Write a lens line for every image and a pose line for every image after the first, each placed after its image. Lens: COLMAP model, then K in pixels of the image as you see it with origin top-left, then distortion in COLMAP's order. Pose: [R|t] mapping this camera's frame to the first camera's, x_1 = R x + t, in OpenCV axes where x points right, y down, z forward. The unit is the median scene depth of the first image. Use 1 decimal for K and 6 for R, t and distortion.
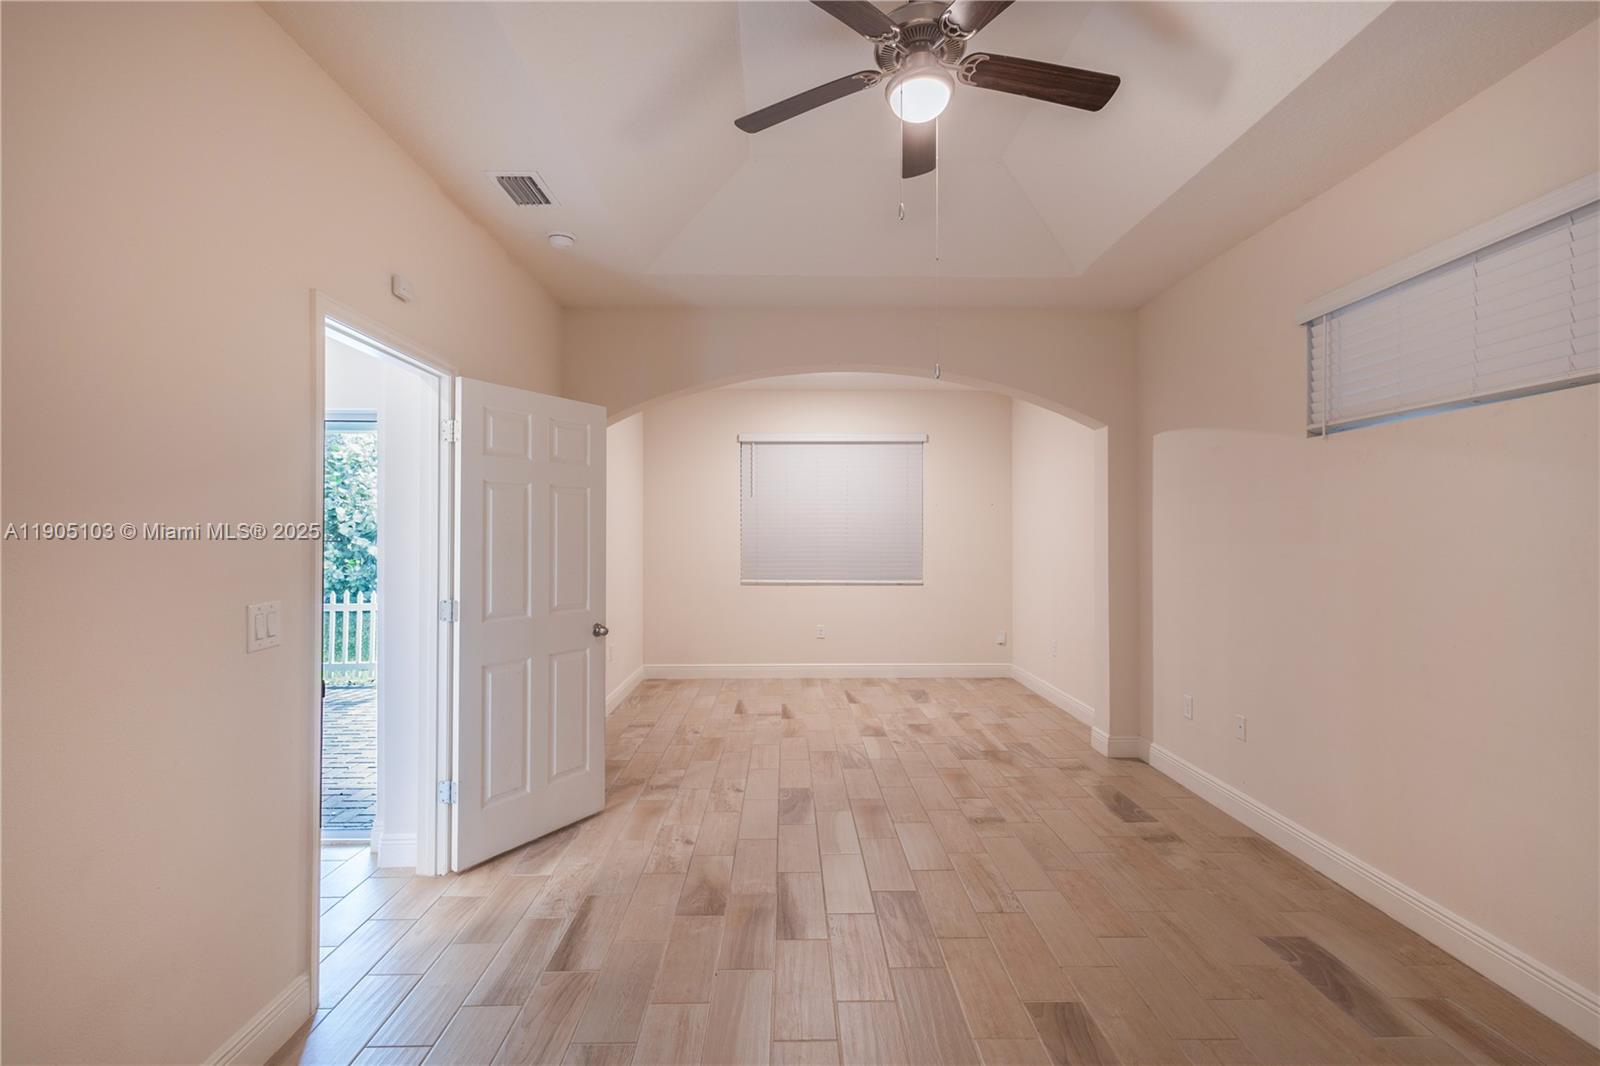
lens RADIAL K [[739.0, 0, 802.0], [0, 739.0, 529.4], [0, 0, 1]] dist [0.013026, -0.001957]
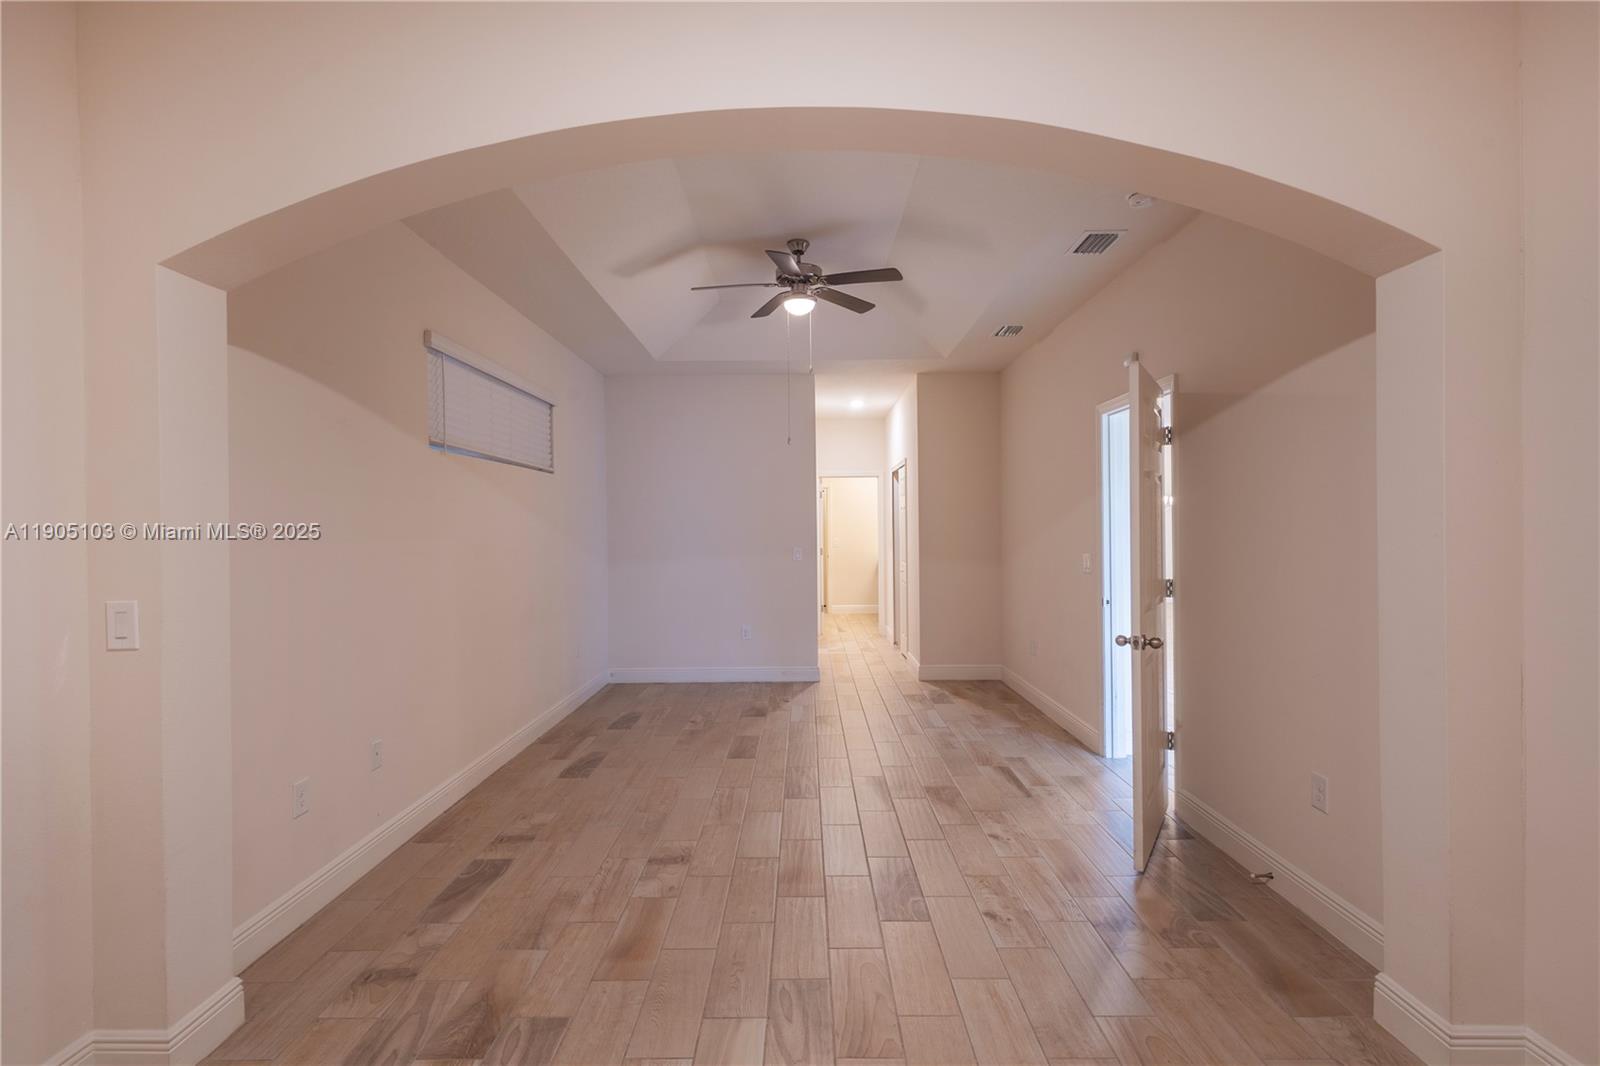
lens RADIAL K [[739.0, 0, 799.2], [0, 739.0, 535.1], [0, 0, 1]] dist [0.013026, -0.001957]
pose [[-0.999529, 0.010735, 0.028744, 0.073796], [0.010828, 0.999937, 0.003064, 0.013578], [-0.028709, 0.003374, -0.999582, 1.984838]]
